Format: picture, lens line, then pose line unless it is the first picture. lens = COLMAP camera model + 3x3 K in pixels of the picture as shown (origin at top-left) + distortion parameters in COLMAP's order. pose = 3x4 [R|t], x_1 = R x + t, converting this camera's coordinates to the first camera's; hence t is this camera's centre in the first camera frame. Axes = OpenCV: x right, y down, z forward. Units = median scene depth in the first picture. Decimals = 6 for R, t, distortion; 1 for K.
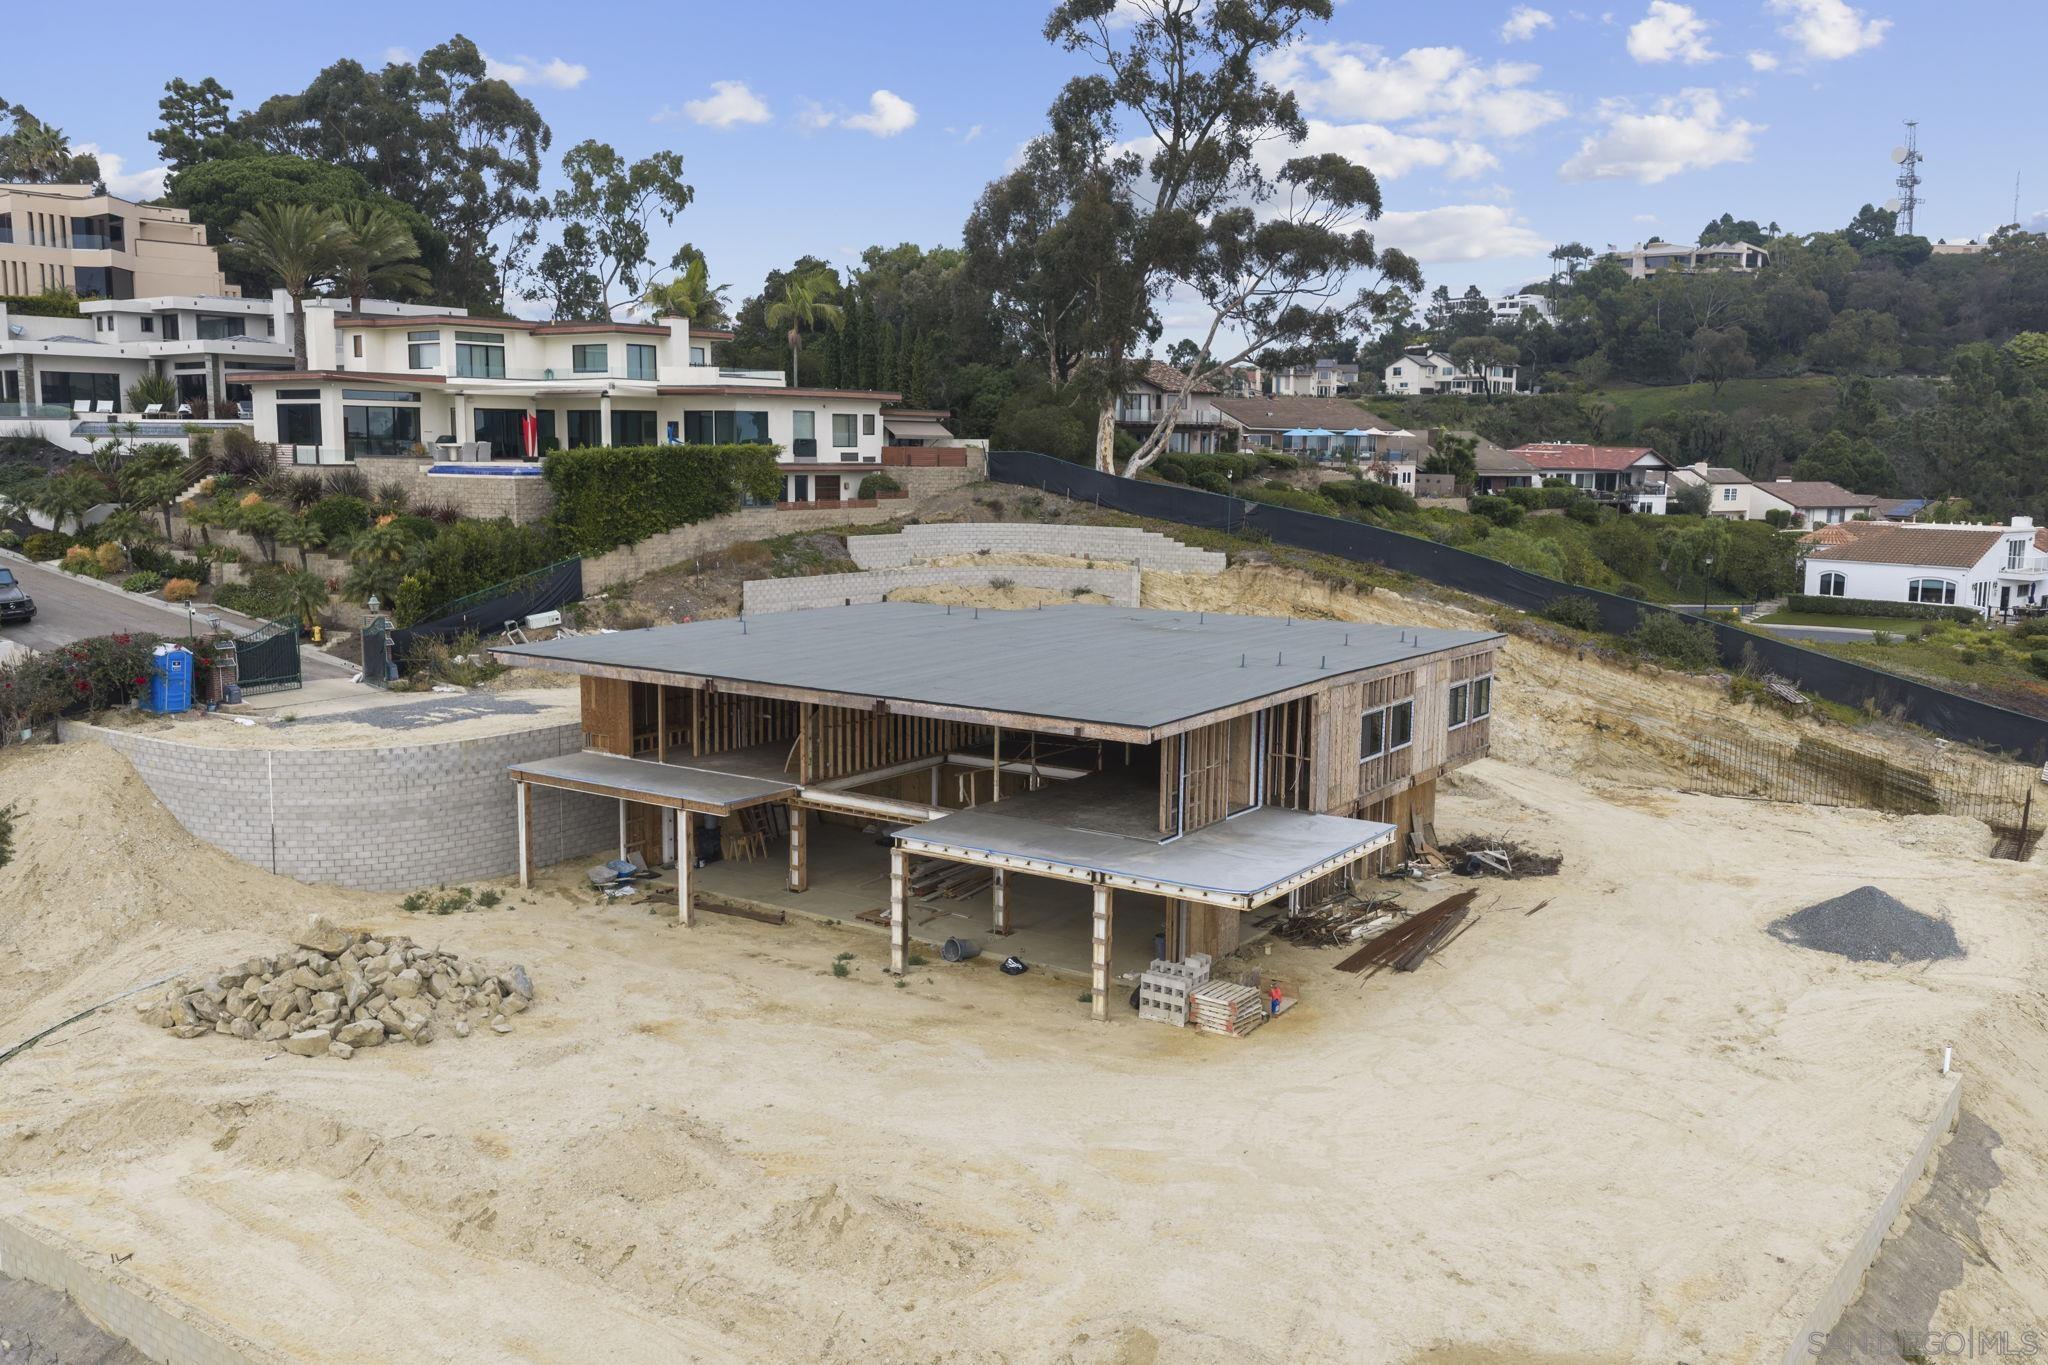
lens RADIAL K [[1691.9, 0, 1022.9], [0, 1691.9, 686.3], [0, 0, 1]] dist [0.025104, -0.040906]
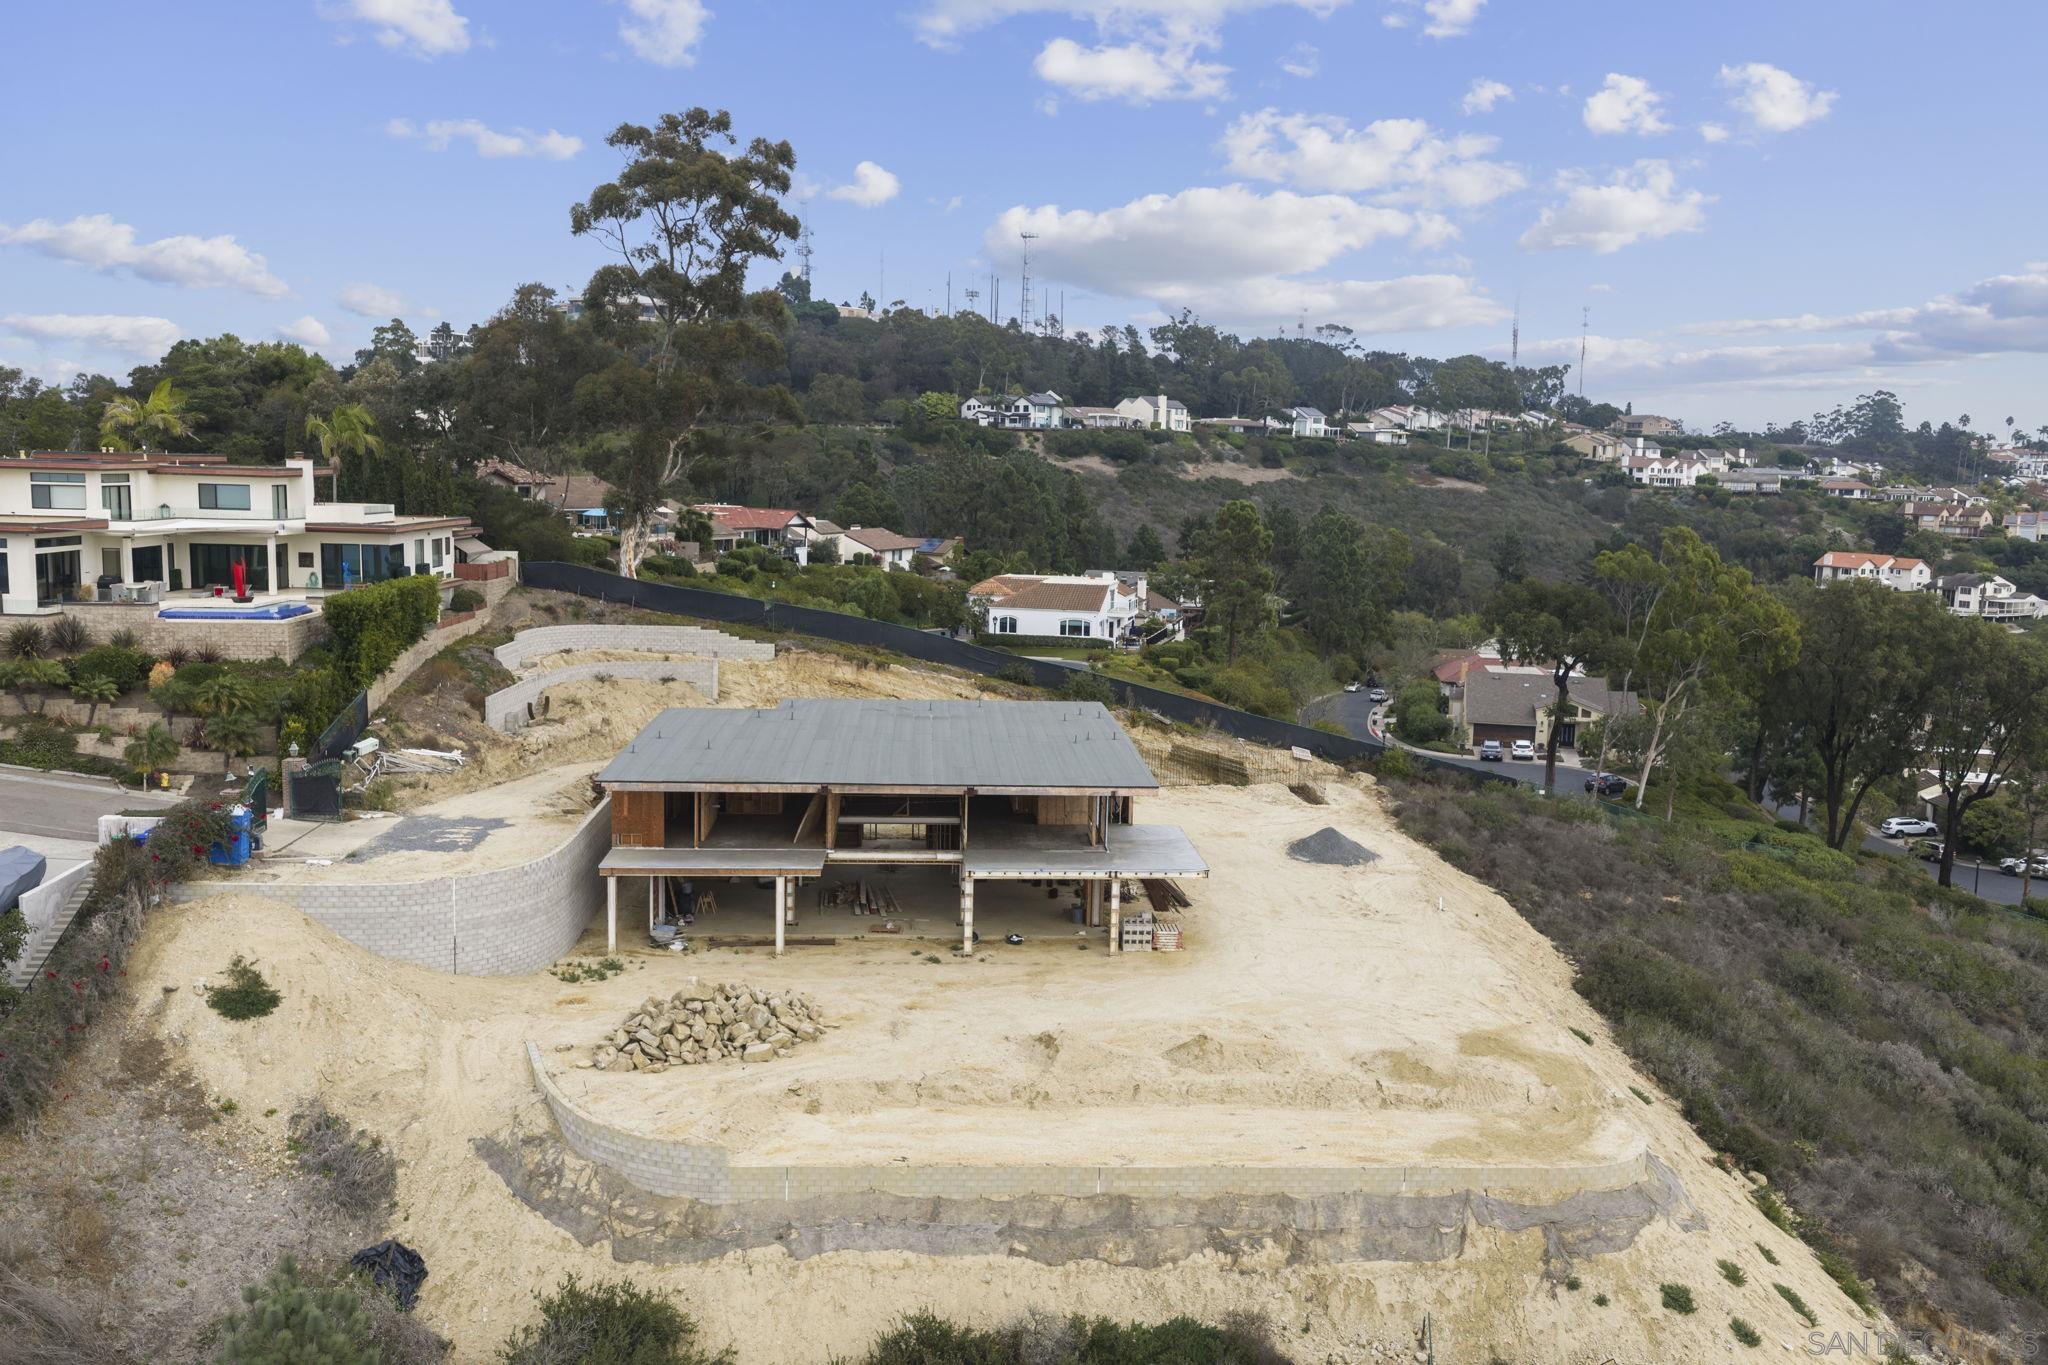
lens RADIAL K [[1691.9, 0, 1026.7], [0, 1691.9, 687.2], [0, 0, 1]] dist [0.025104, -0.040906]
pose [[0.789735, -0.074302, 0.608932, -0.575624], [0.072801, 0.996975, 0.027235, -0.071948], [-0.609113, 0.022823, 0.792755, -0.181782]]
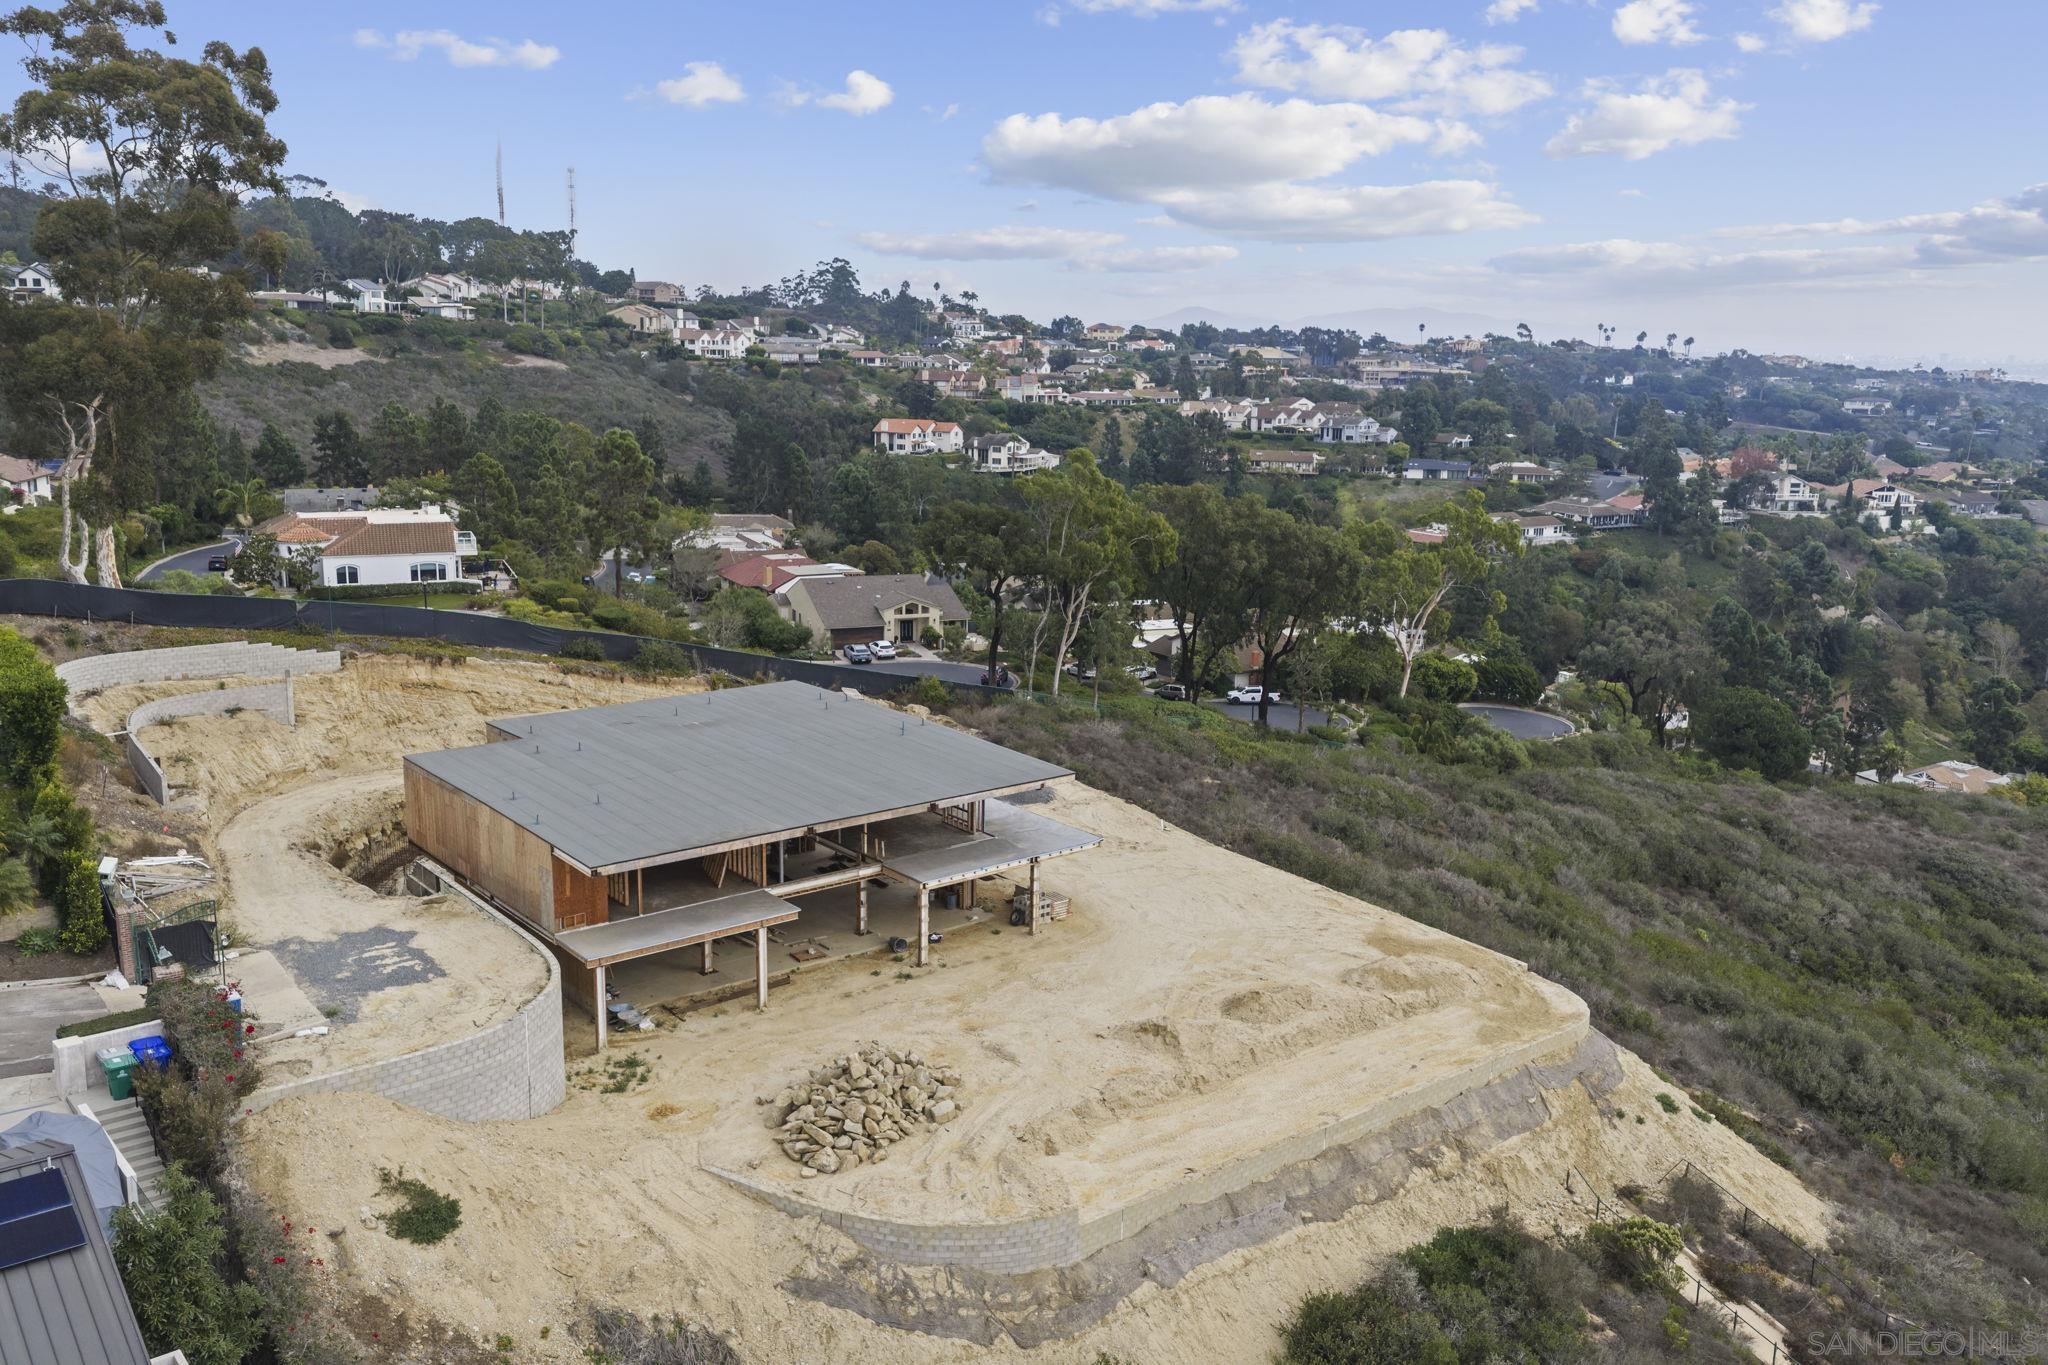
lens RADIAL K [[1691.9, 0, 1028.9], [0, 1691.9, 686.7], [0, 0, 1]] dist [0.025104, -0.040906]
pose [[0.291588, -0.203008, 0.934754, -0.885372], [0.123459, 0.977033, 0.173678, -0.212166], [-0.948543, 0.064762, 0.309955, 0.221388]]
